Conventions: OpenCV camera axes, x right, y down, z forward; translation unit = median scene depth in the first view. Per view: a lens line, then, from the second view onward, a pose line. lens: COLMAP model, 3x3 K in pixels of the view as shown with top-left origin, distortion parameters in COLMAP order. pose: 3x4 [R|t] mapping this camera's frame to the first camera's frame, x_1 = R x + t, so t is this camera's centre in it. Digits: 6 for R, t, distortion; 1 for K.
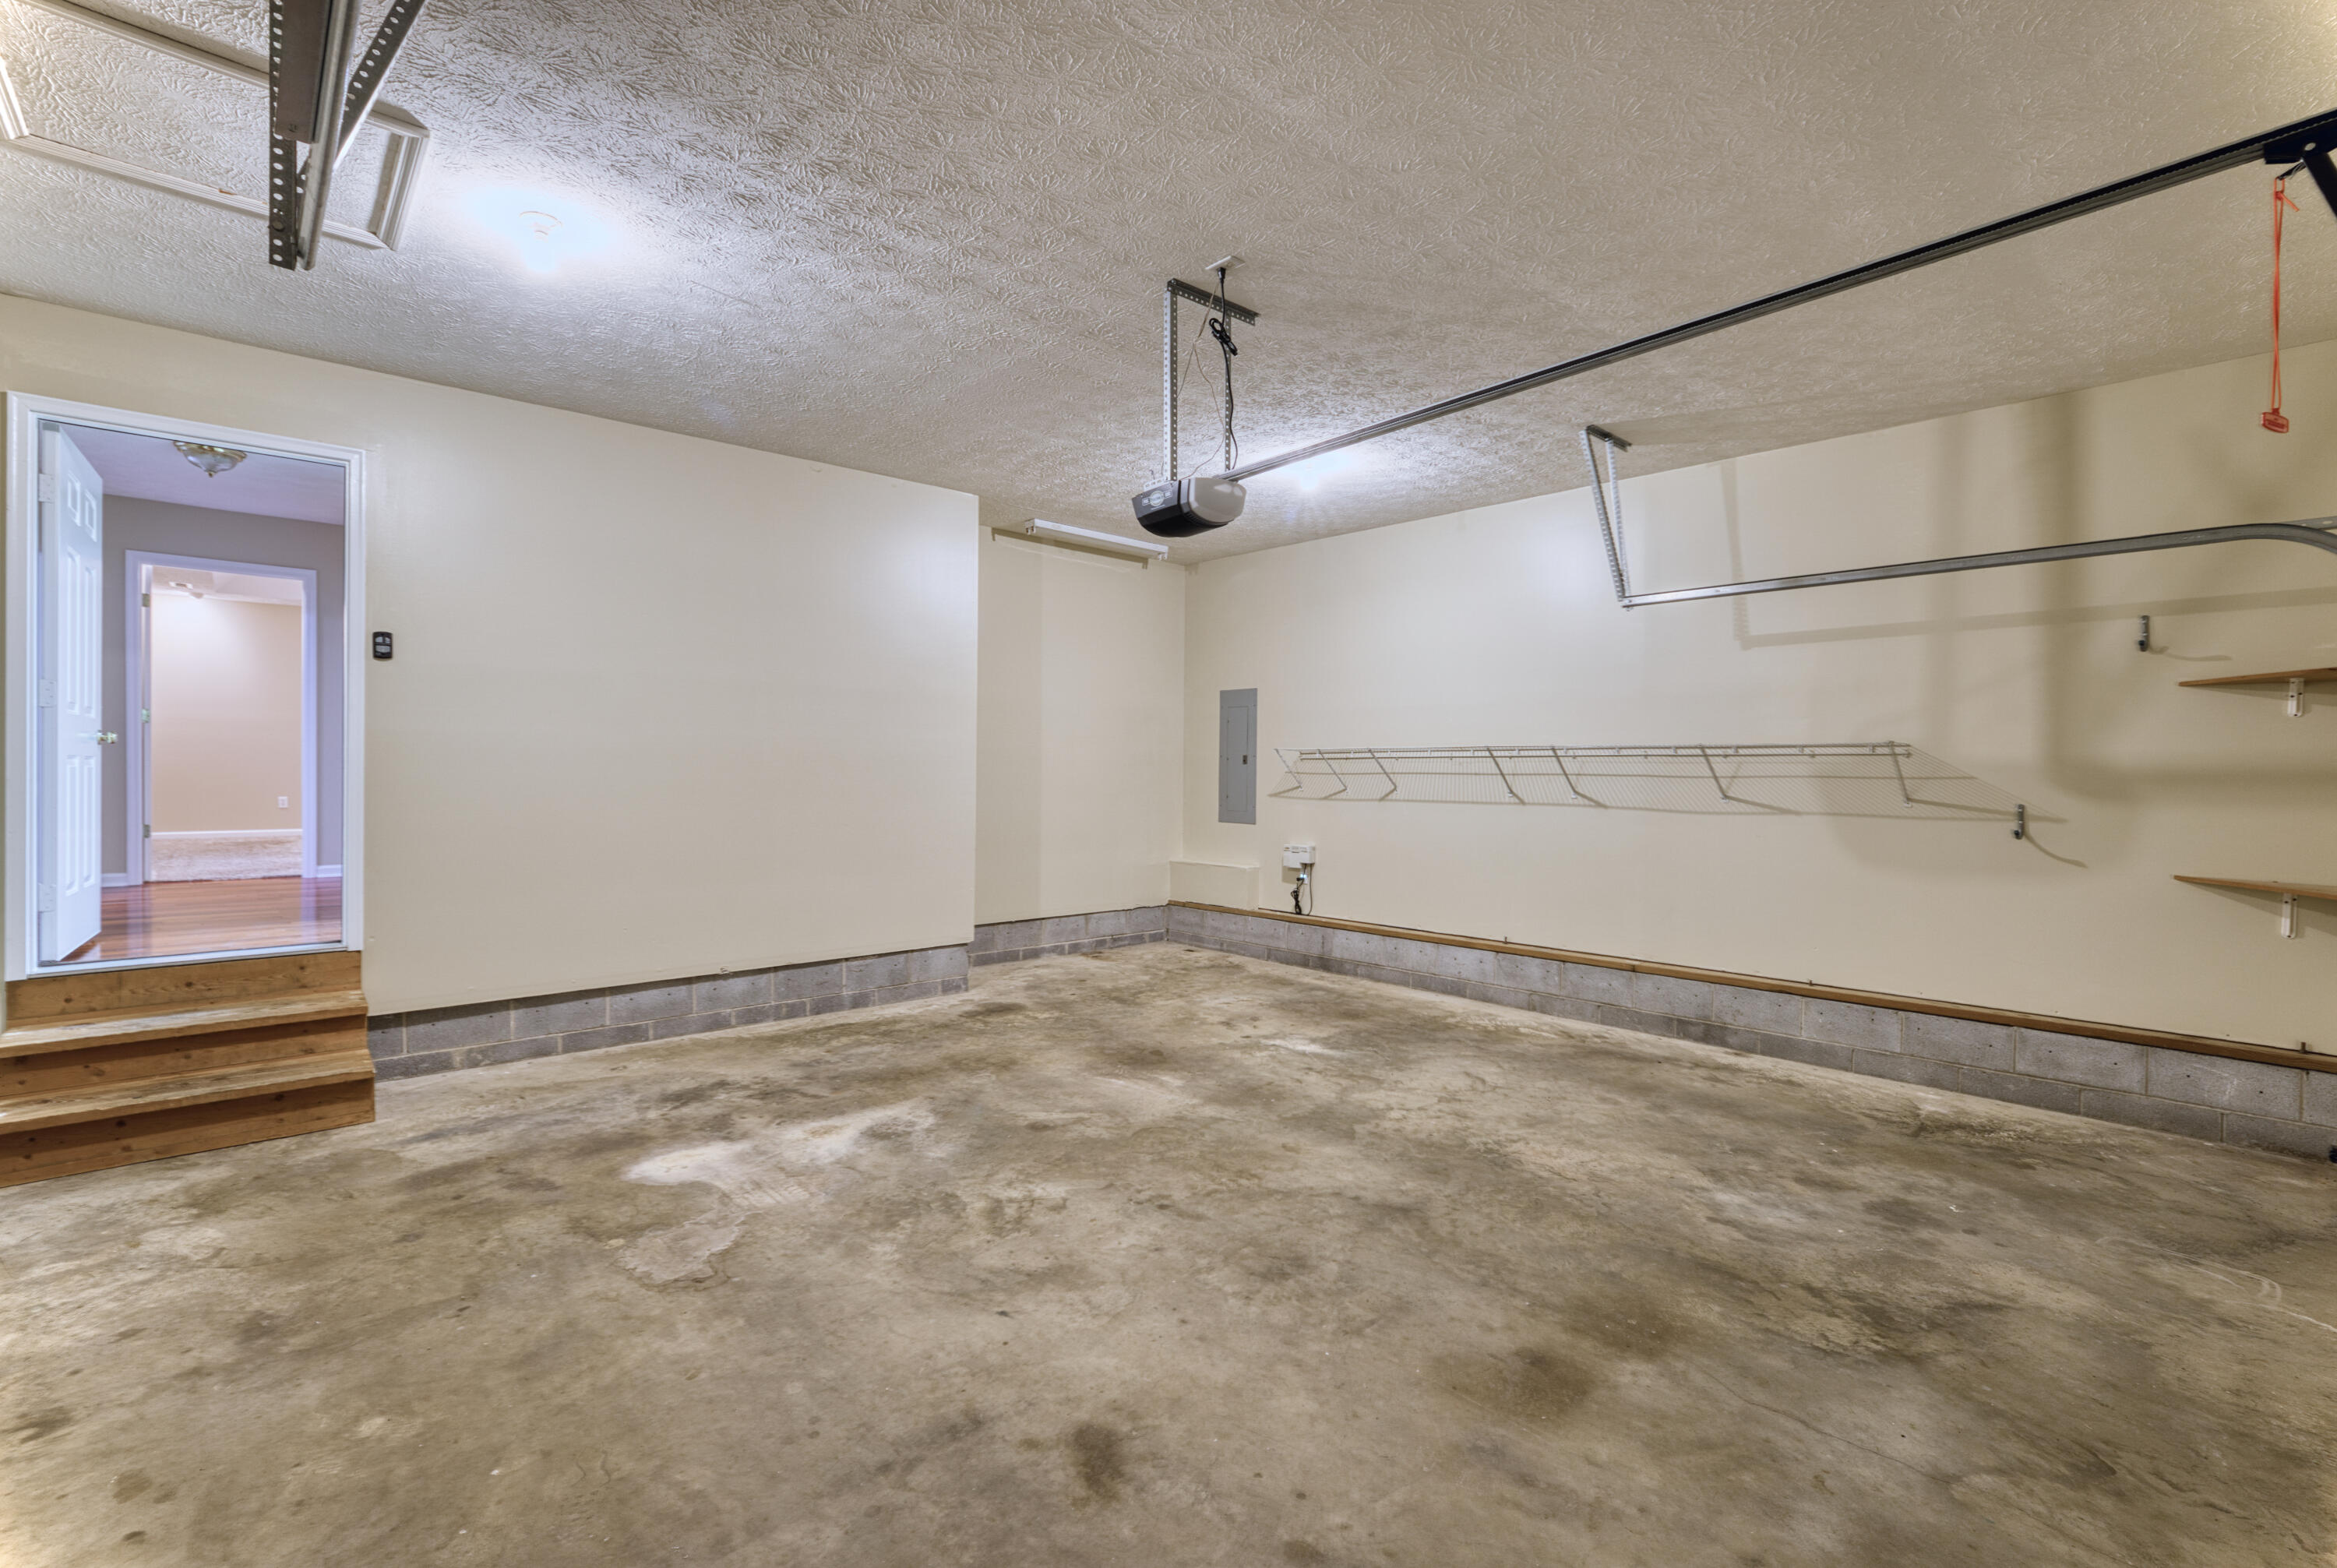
lens RADIAL K [[1042.5, 0, 1167.7], [0, 1042.5, 780.6], [0, 0, 1]] dist [-0.038723, 0.007687]
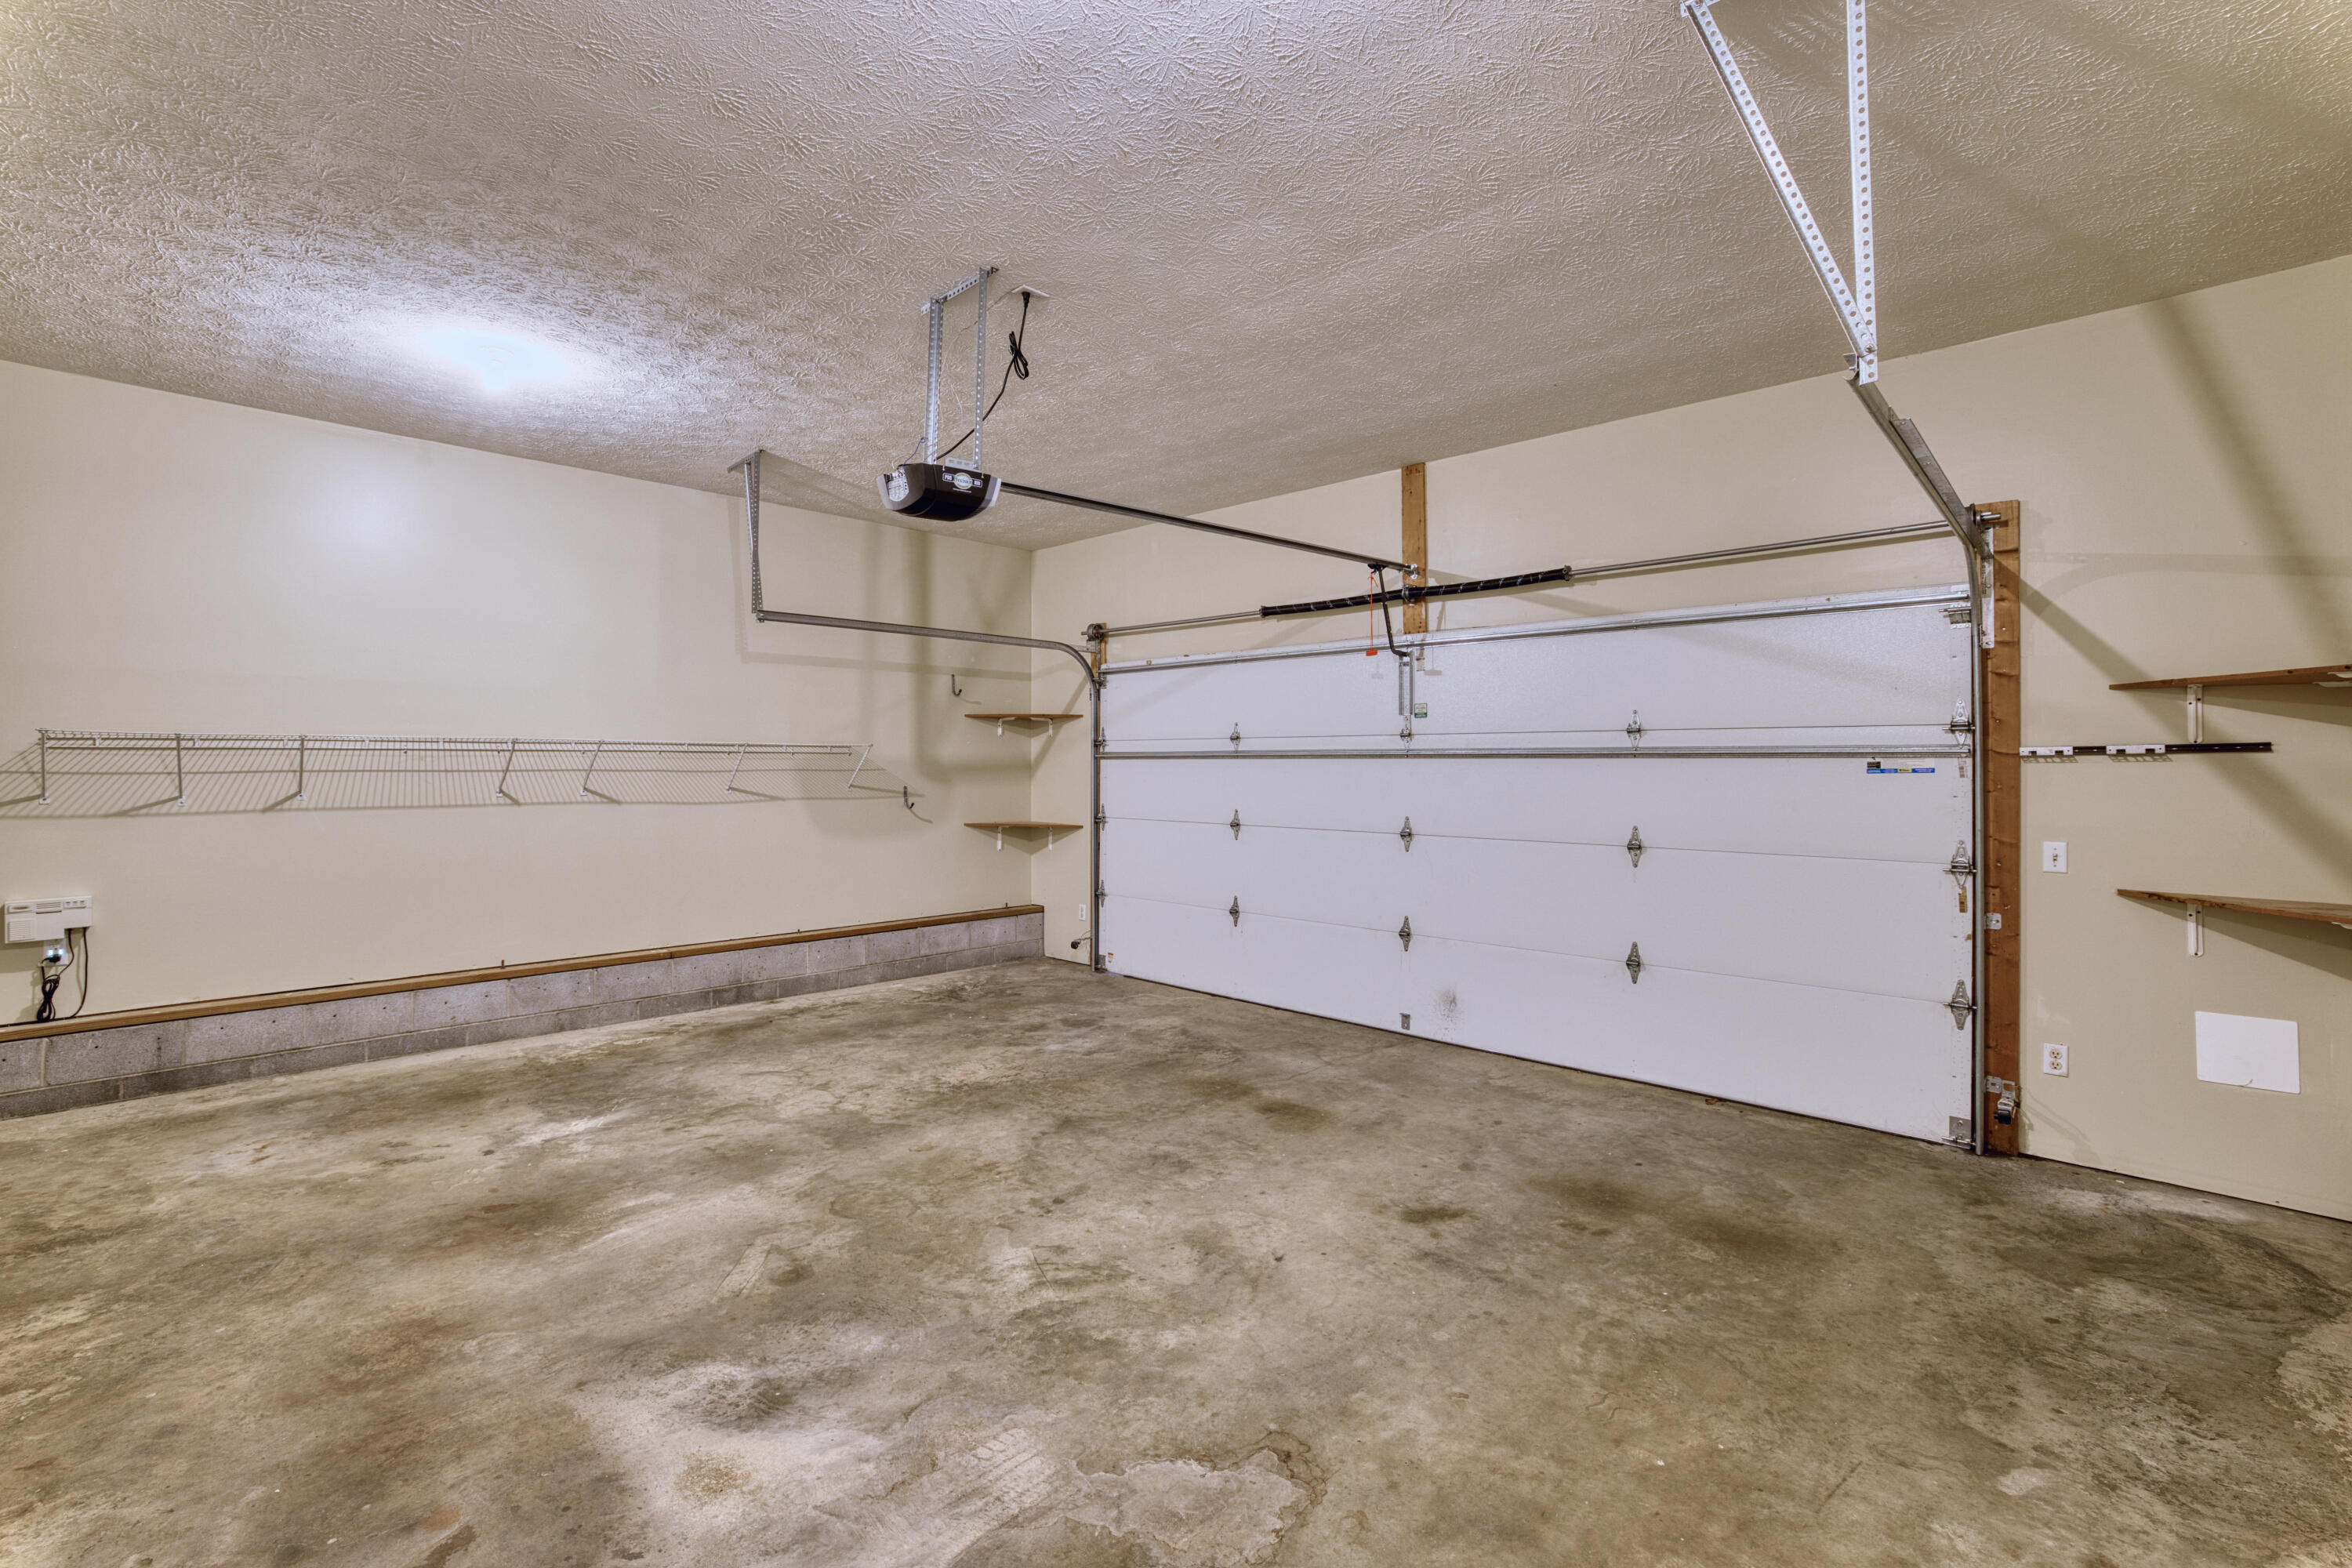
lens RADIAL K [[1049.3, 0, 1125.2], [0, 1049.3, 775.4], [0, 0, 1]] dist [-0.038723, 0.007687]
pose [[-0.053372, -0.018478, 0.998404, -0.824410], [0.005428, 0.999809, 0.018794, -0.023506], [-0.998560, 0.006422, -0.053261, 0.789175]]
